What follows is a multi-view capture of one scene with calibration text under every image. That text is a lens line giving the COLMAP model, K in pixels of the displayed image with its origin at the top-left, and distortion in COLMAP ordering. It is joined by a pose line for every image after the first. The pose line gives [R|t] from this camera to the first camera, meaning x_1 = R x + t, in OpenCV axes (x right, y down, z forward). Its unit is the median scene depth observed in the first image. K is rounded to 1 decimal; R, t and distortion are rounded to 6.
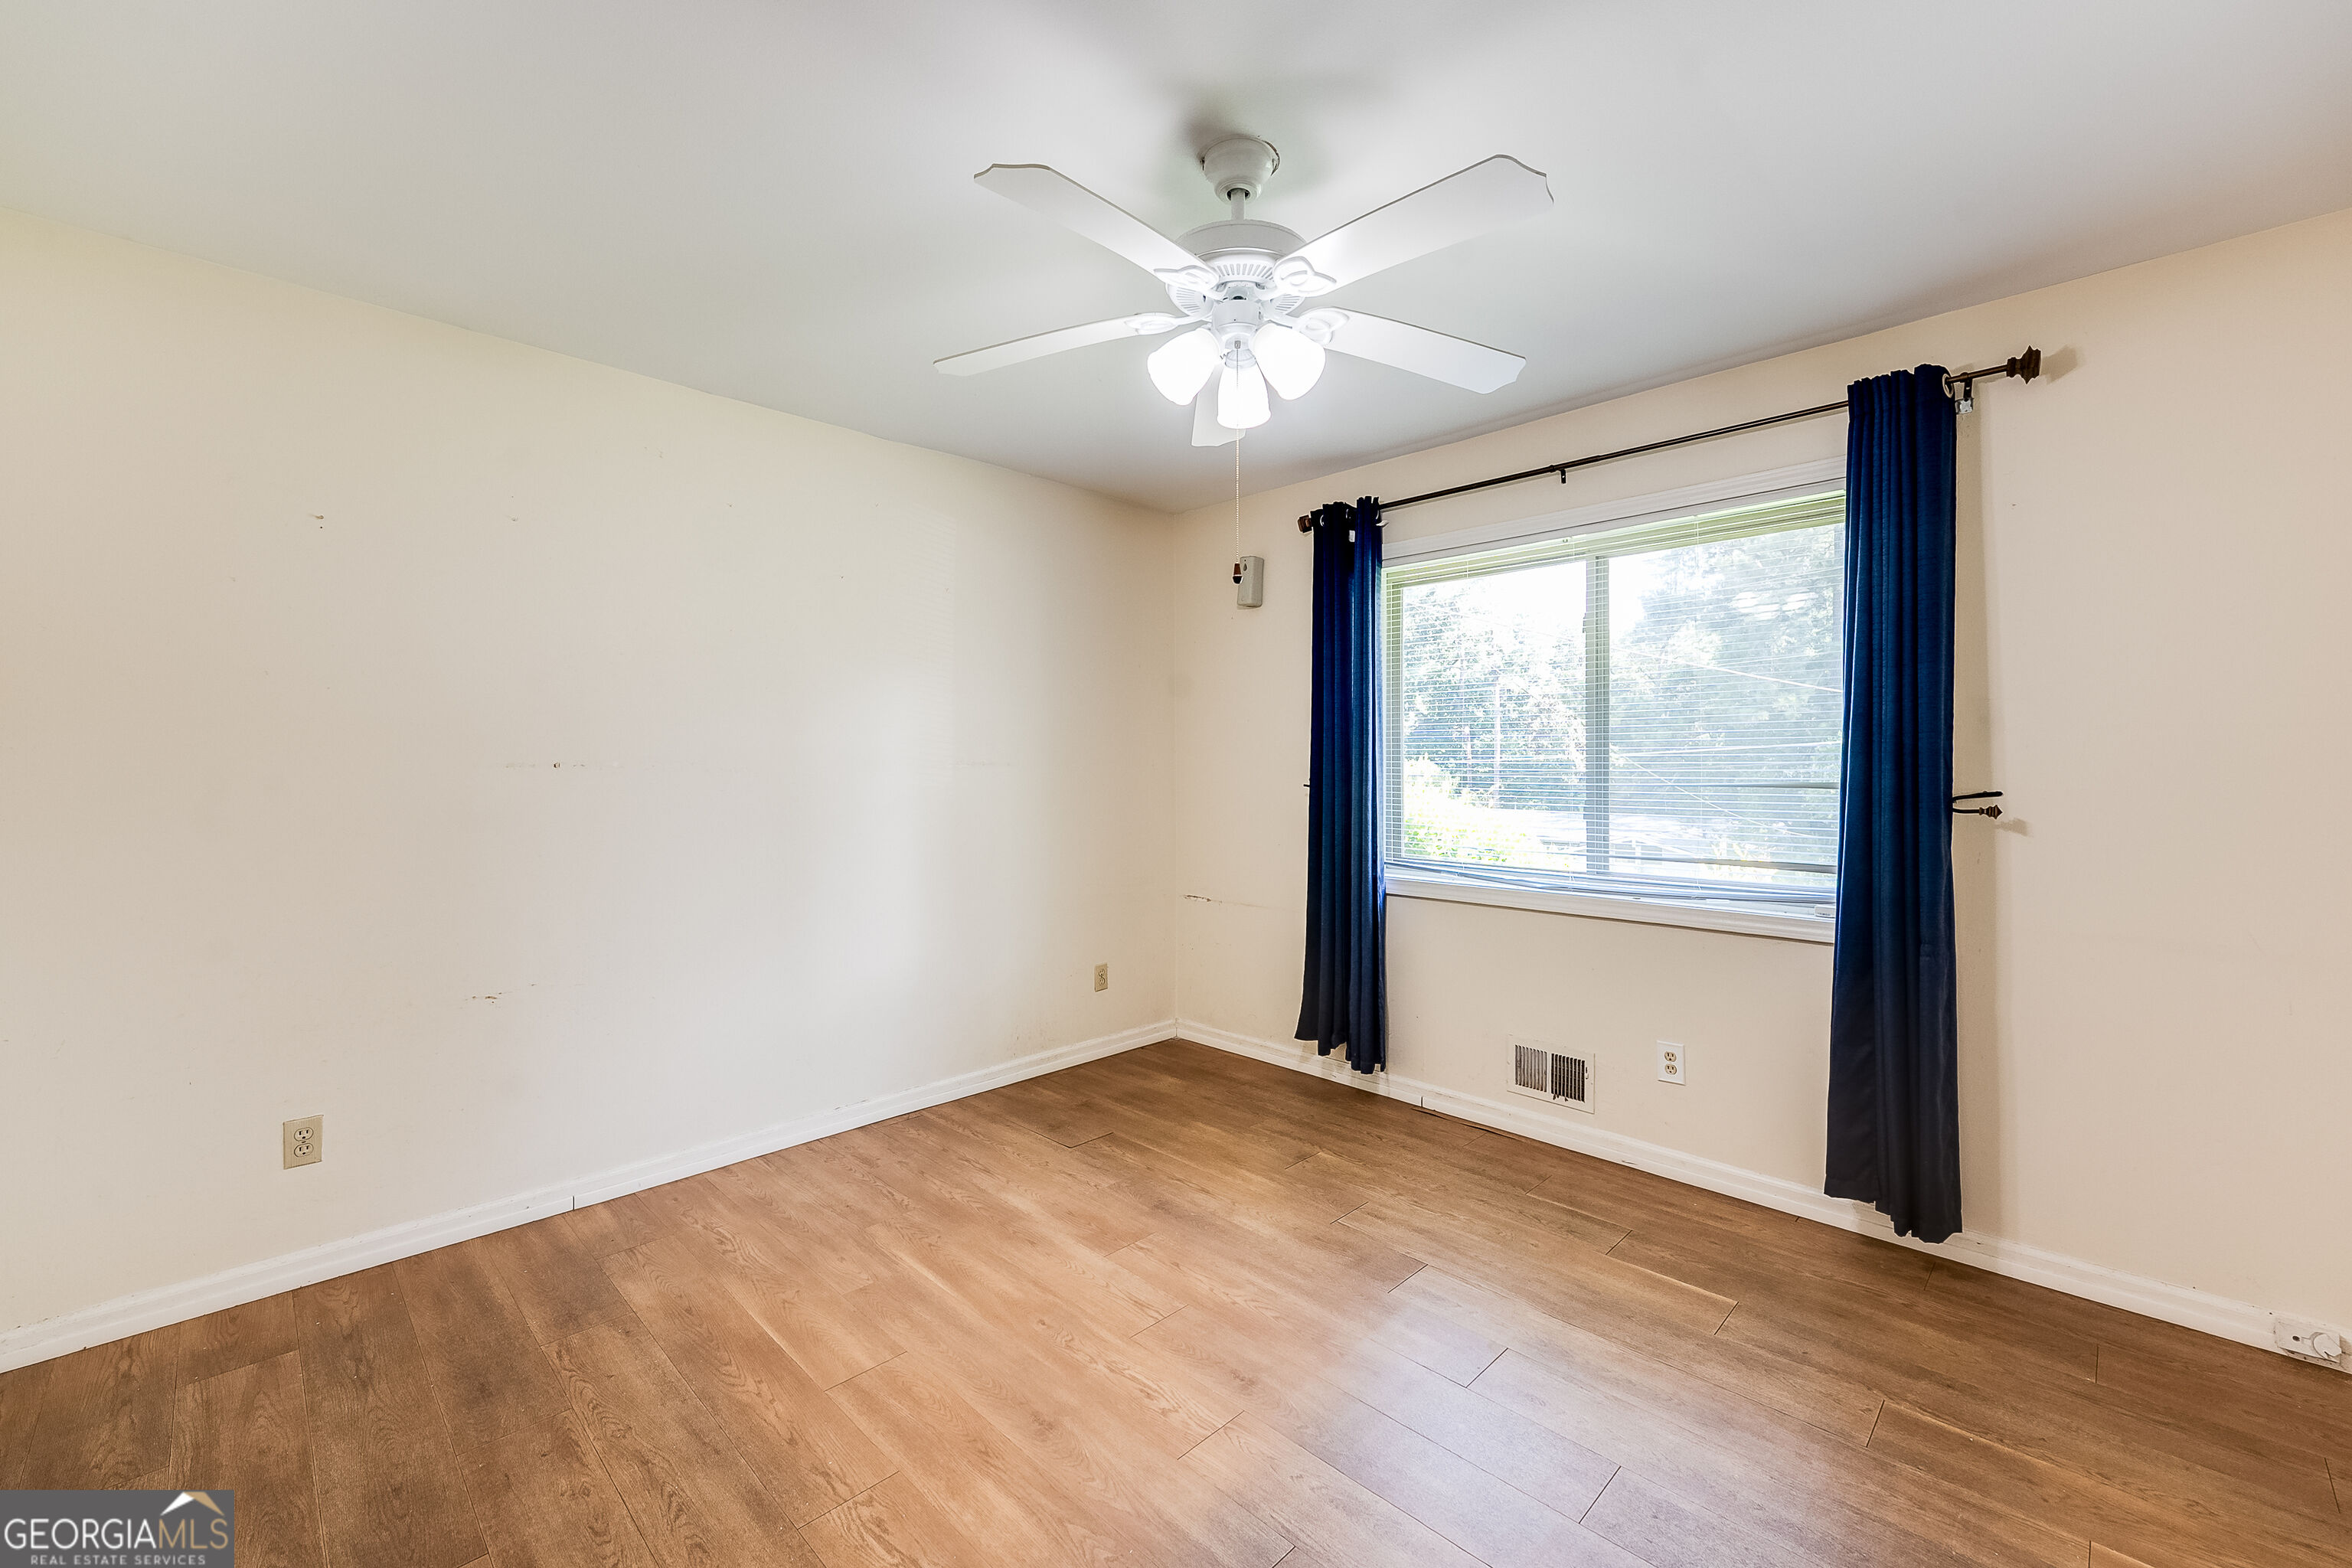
lens RADIAL K [[947.7, 0, 1185.5], [0, 947.7, 771.7], [0, 0, 1]] dist [-0.001849, -0.000548]
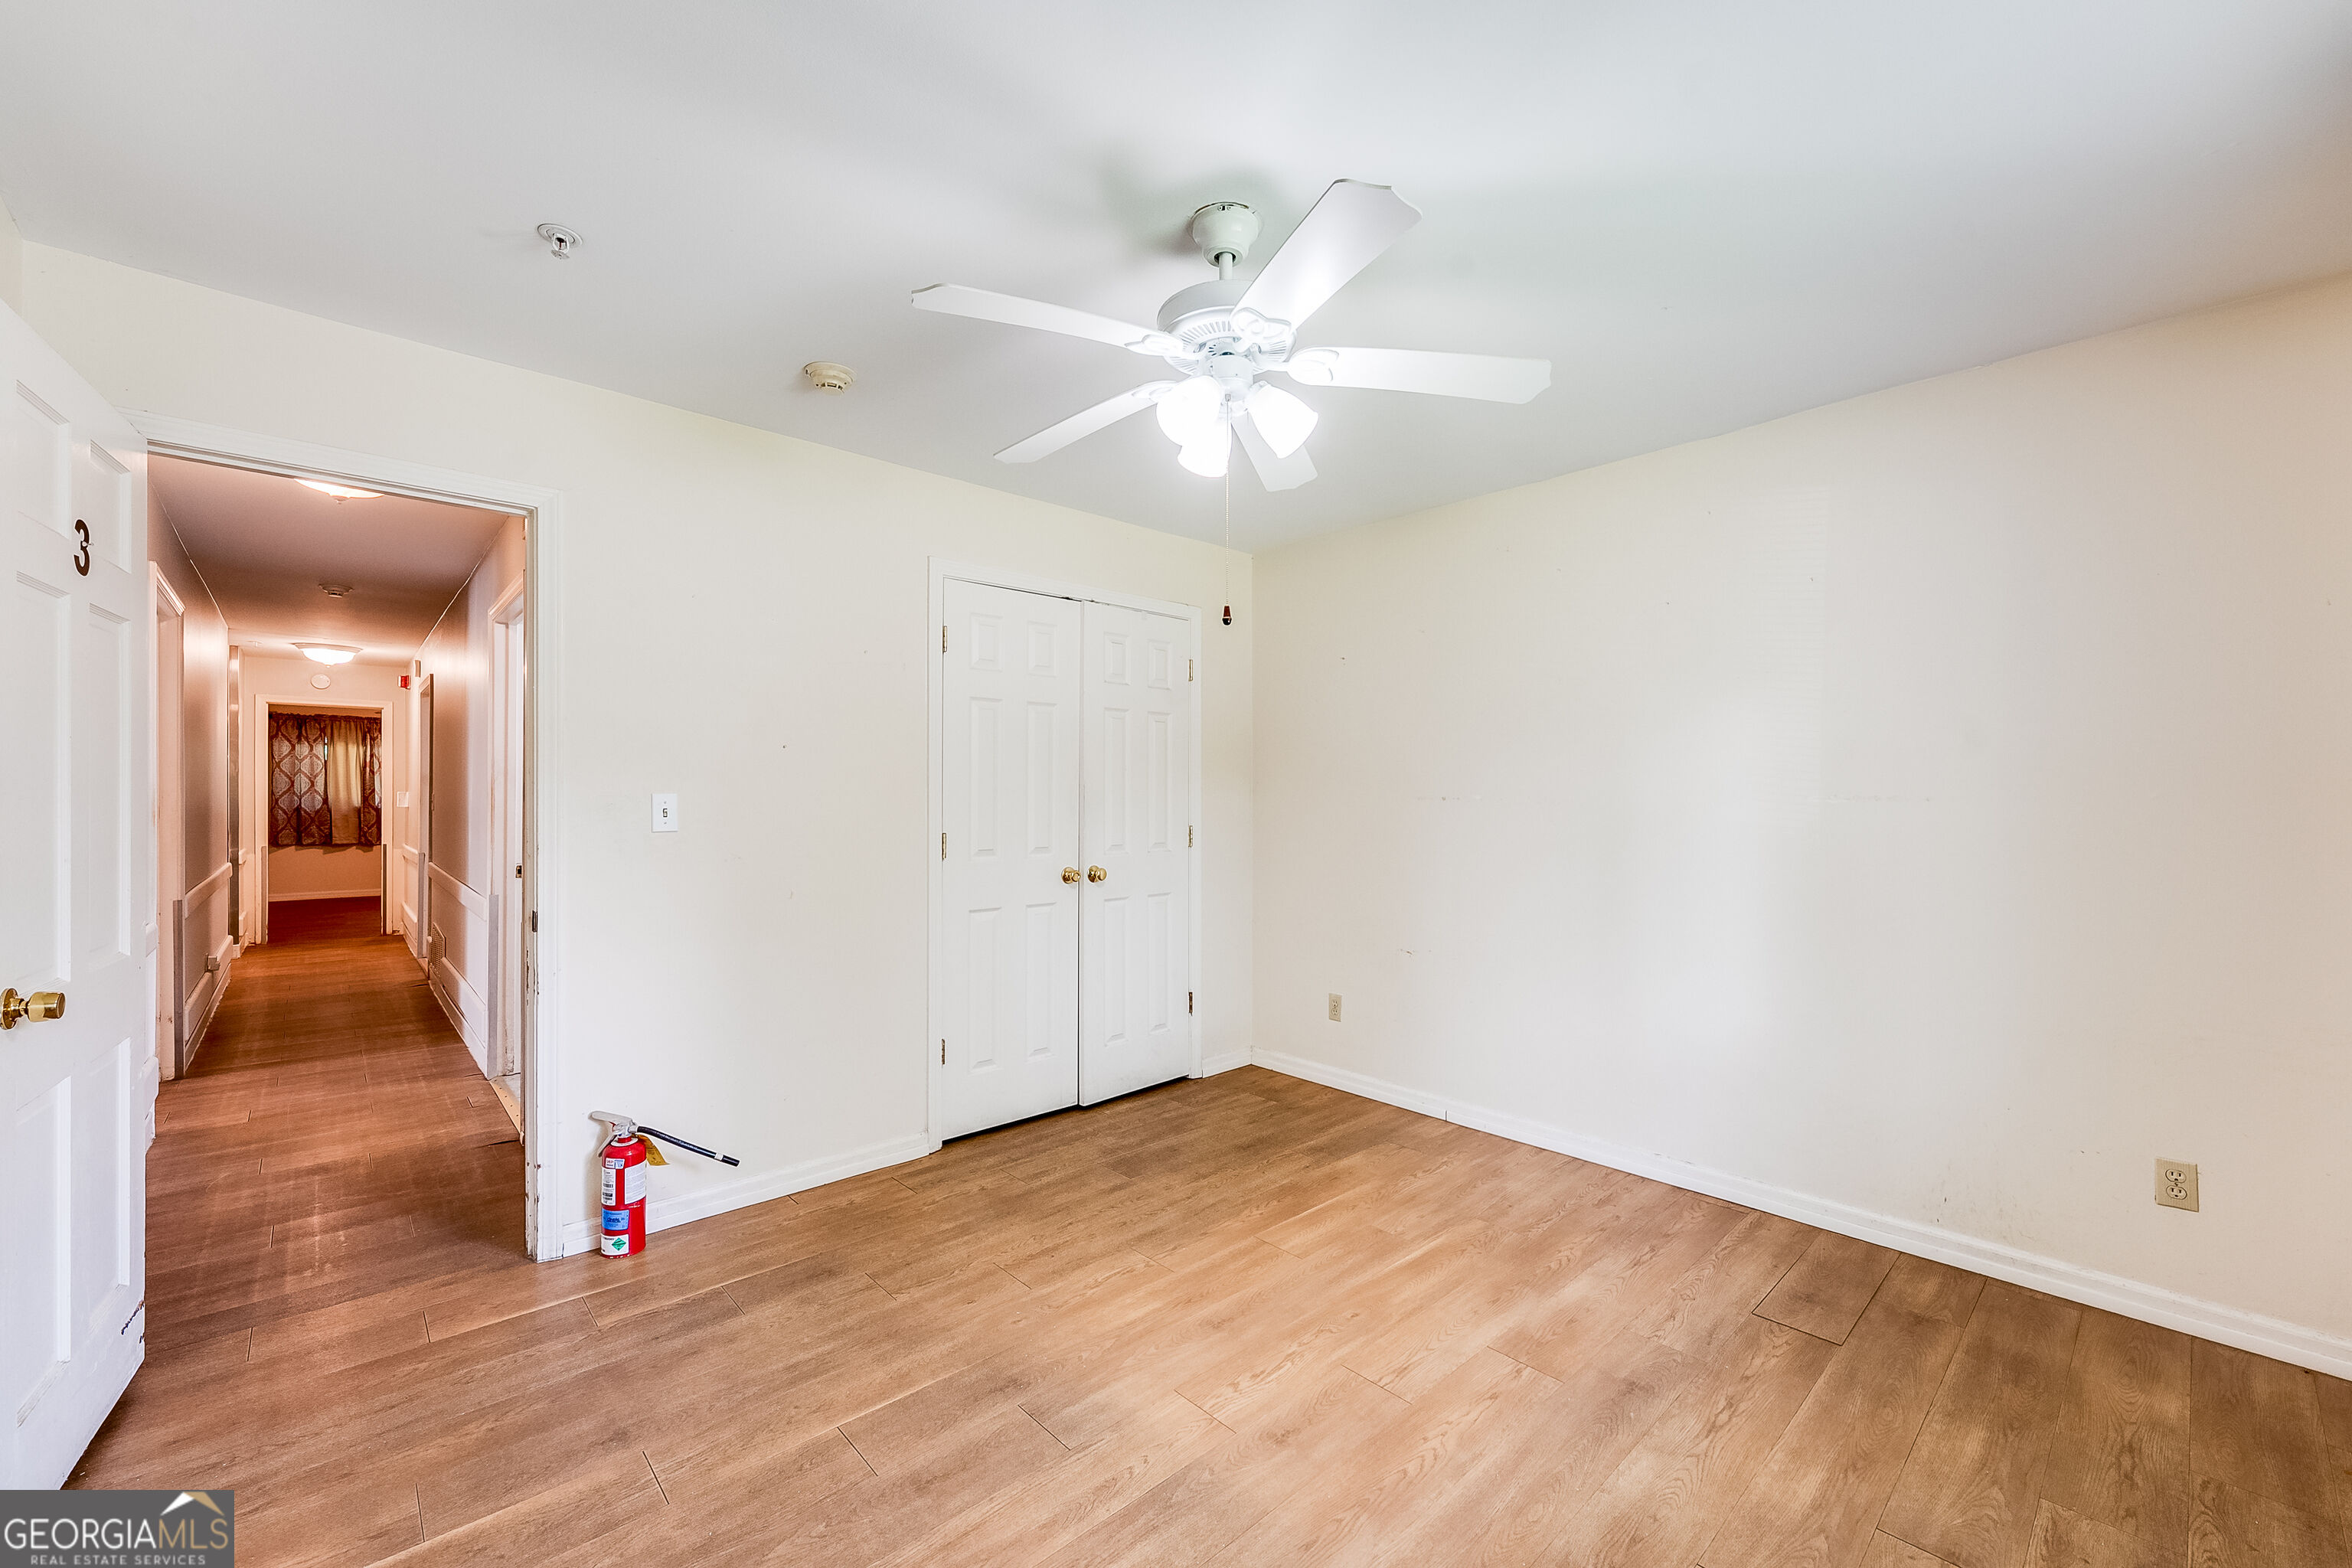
lens RADIAL K [[947.7, 0, 1186.5], [0, 947.7, 790.5], [0, 0, 1]] dist [-0.001849, -0.000548]
pose [[-0.040271, -0.004426, -0.999179, 0.762560], [-0.013685, 0.999899, -0.003877, -0.004535], [0.999095, 0.013517, -0.040328, 0.692678]]
